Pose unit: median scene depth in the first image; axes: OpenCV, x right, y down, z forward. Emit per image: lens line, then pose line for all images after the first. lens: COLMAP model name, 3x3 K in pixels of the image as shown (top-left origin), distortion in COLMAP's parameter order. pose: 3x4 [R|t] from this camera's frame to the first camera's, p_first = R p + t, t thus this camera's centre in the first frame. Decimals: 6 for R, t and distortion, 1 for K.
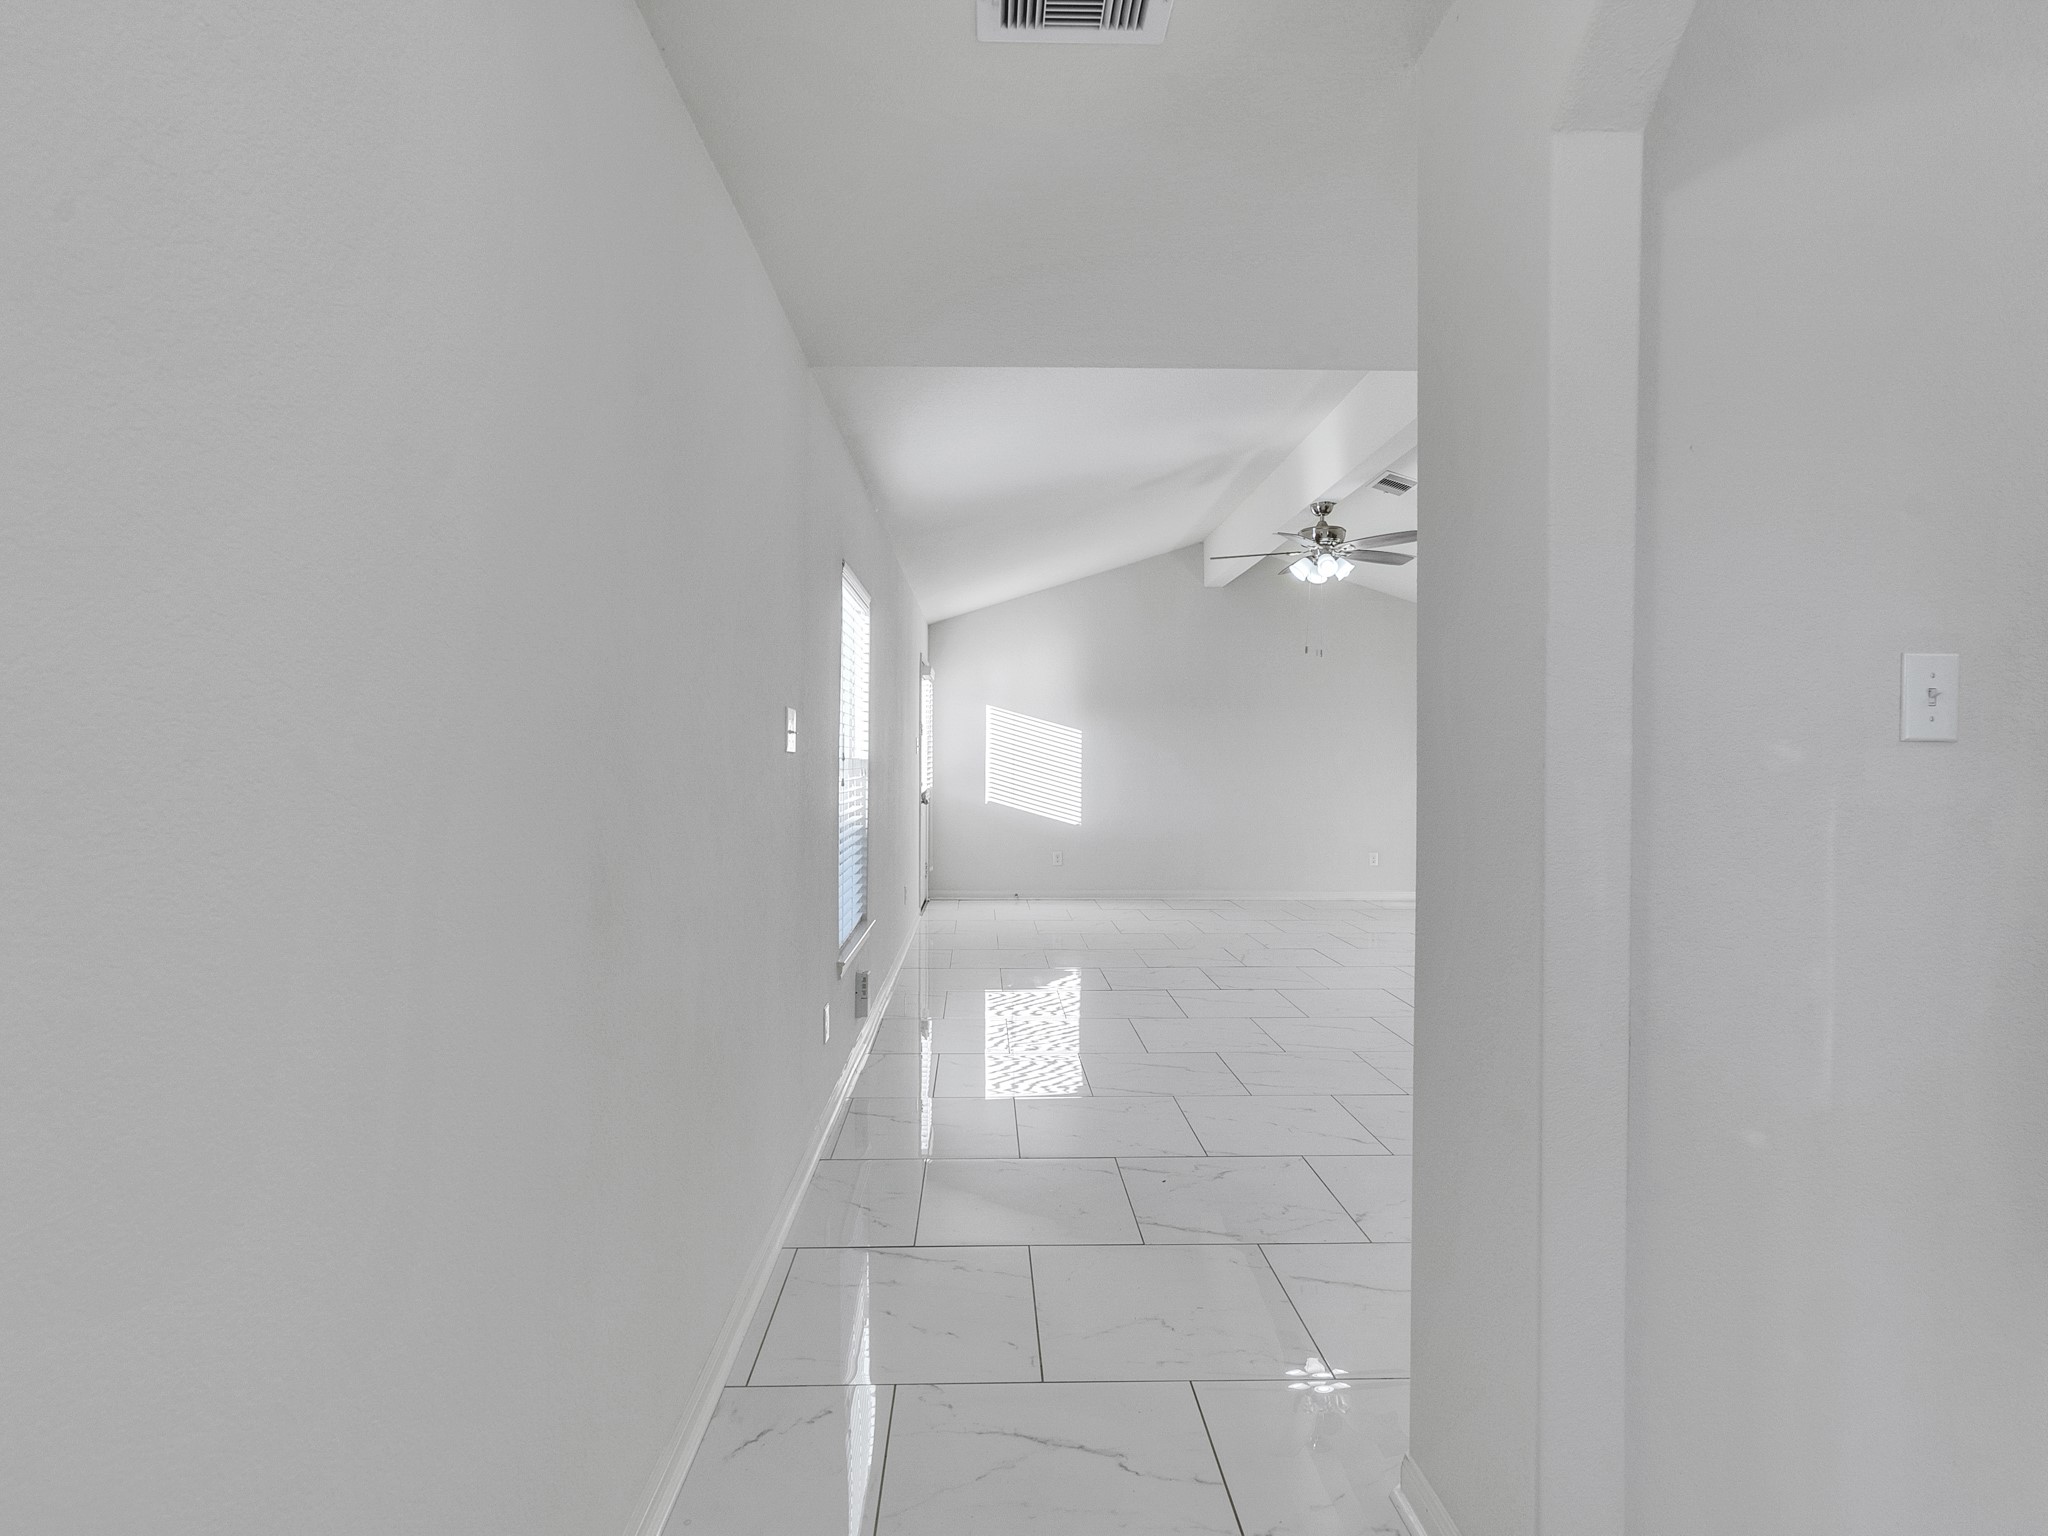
lens RADIAL K [[1048.1, 0, 1022.0], [0, 1048.1, 778.6], [0, 0, 1]] dist [-0.000640, 0.000472]
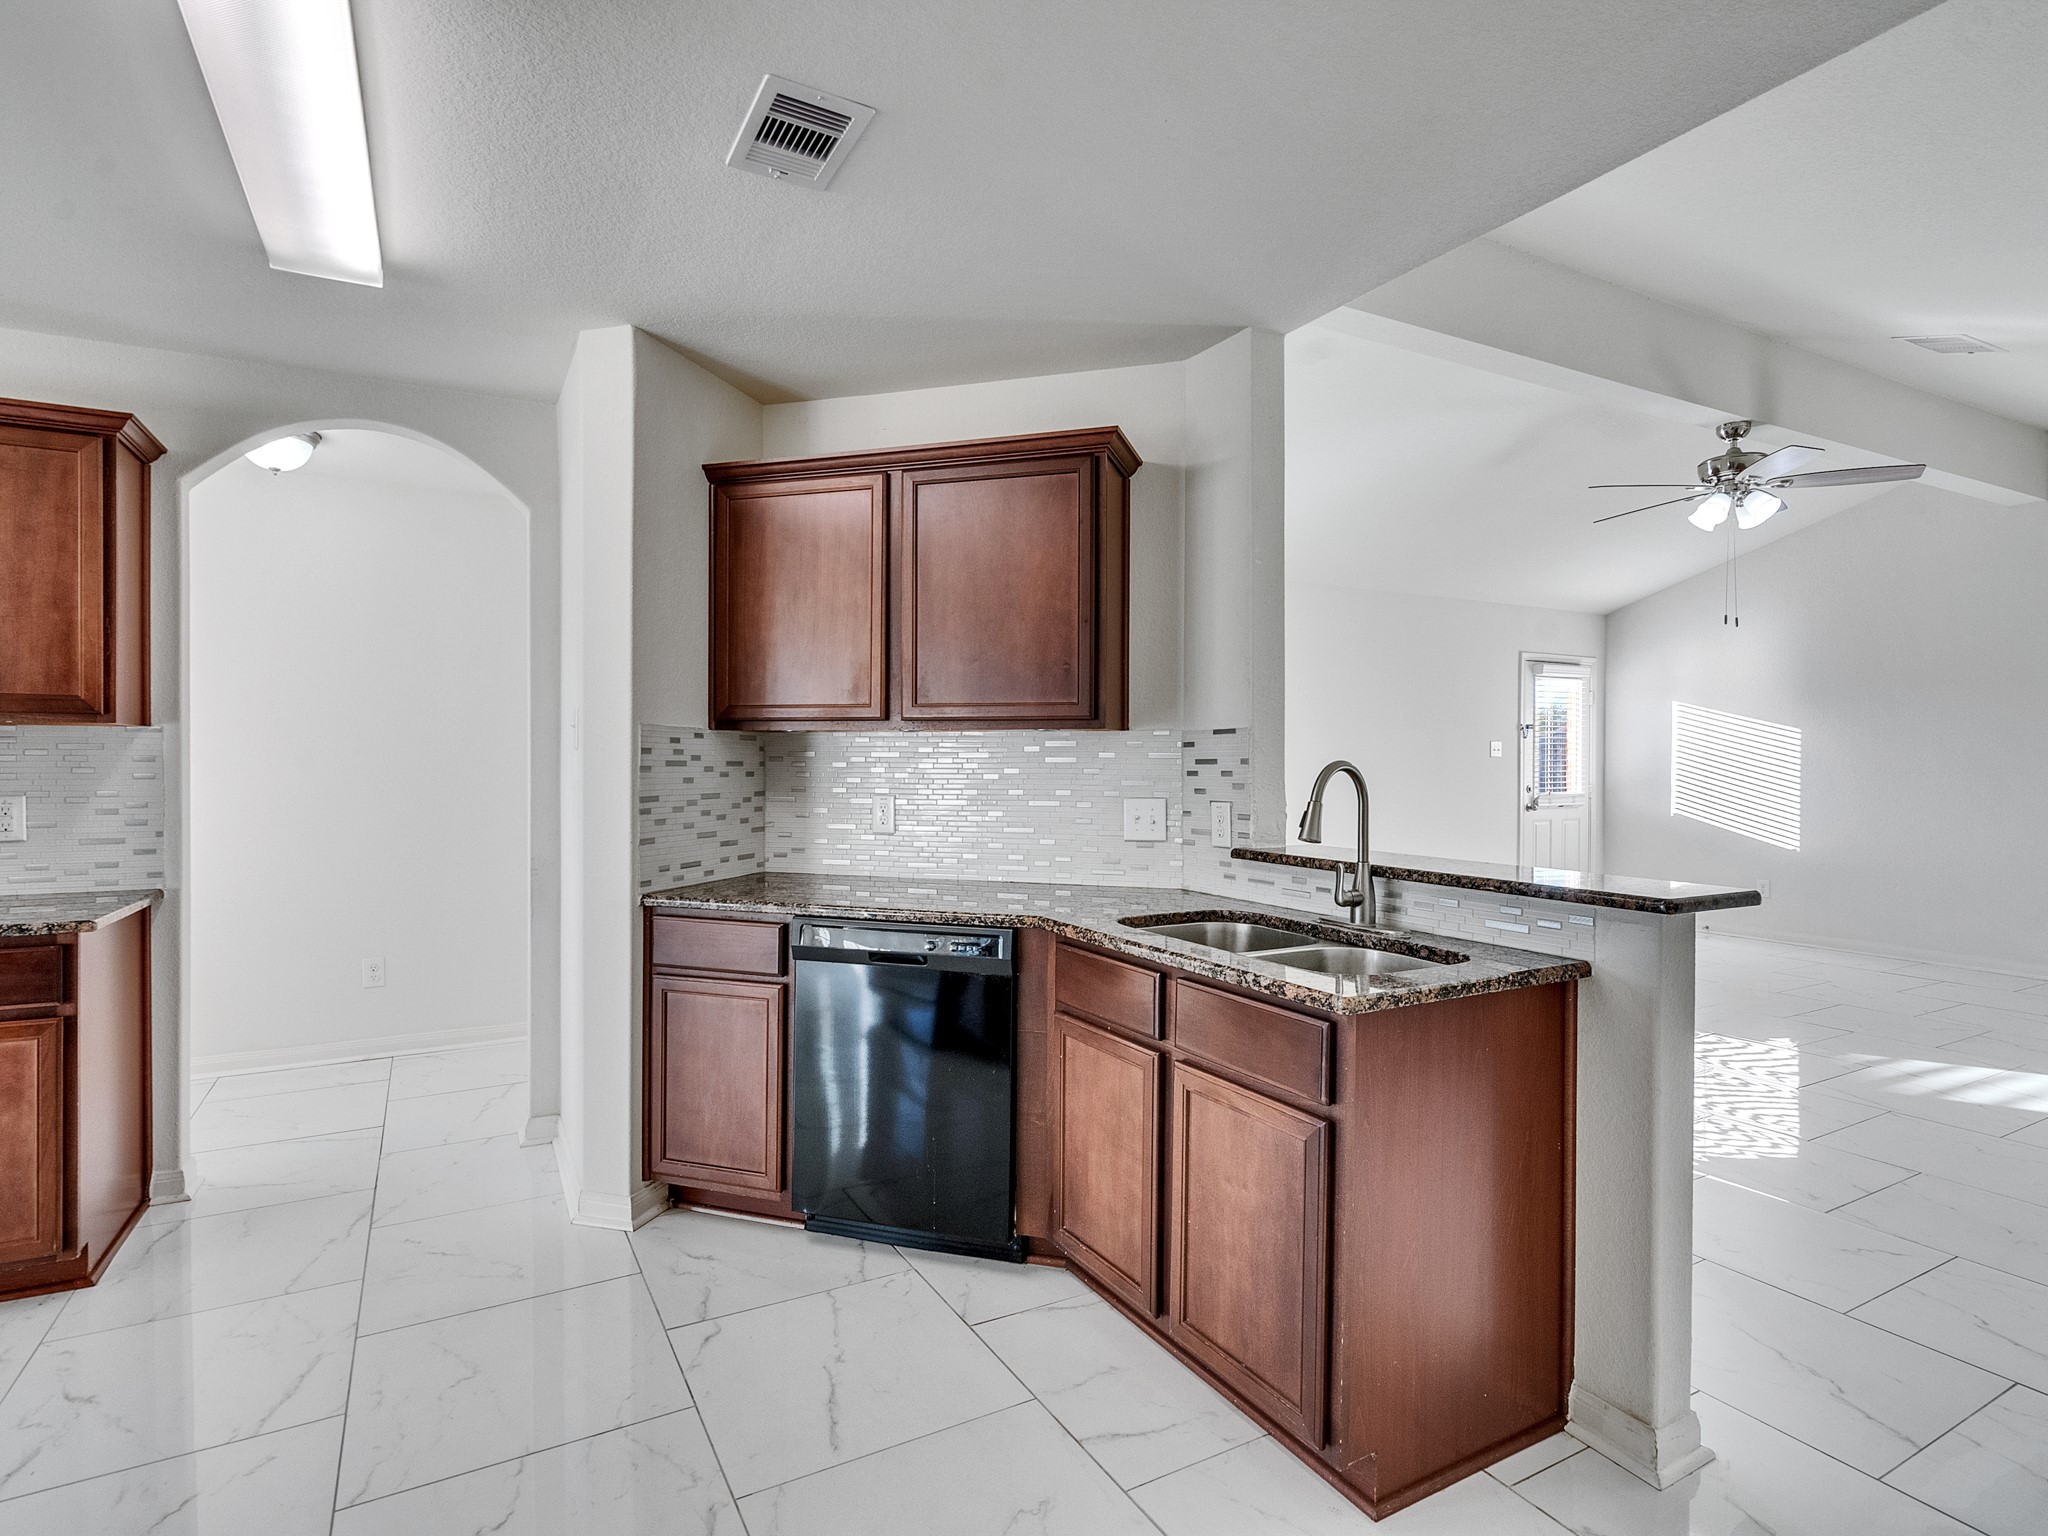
lens RADIAL K [[1048.1, 0, 1018.5], [0, 1048.1, 755.1], [0, 0, 1]] dist [-0.000640, 0.000472]
pose [[0.461070, -0.007307, -0.887334, 0.493457], [-0.017650, 0.999693, -0.017403, -0.001400], [0.887188, 0.023685, 0.460800, 0.138150]]
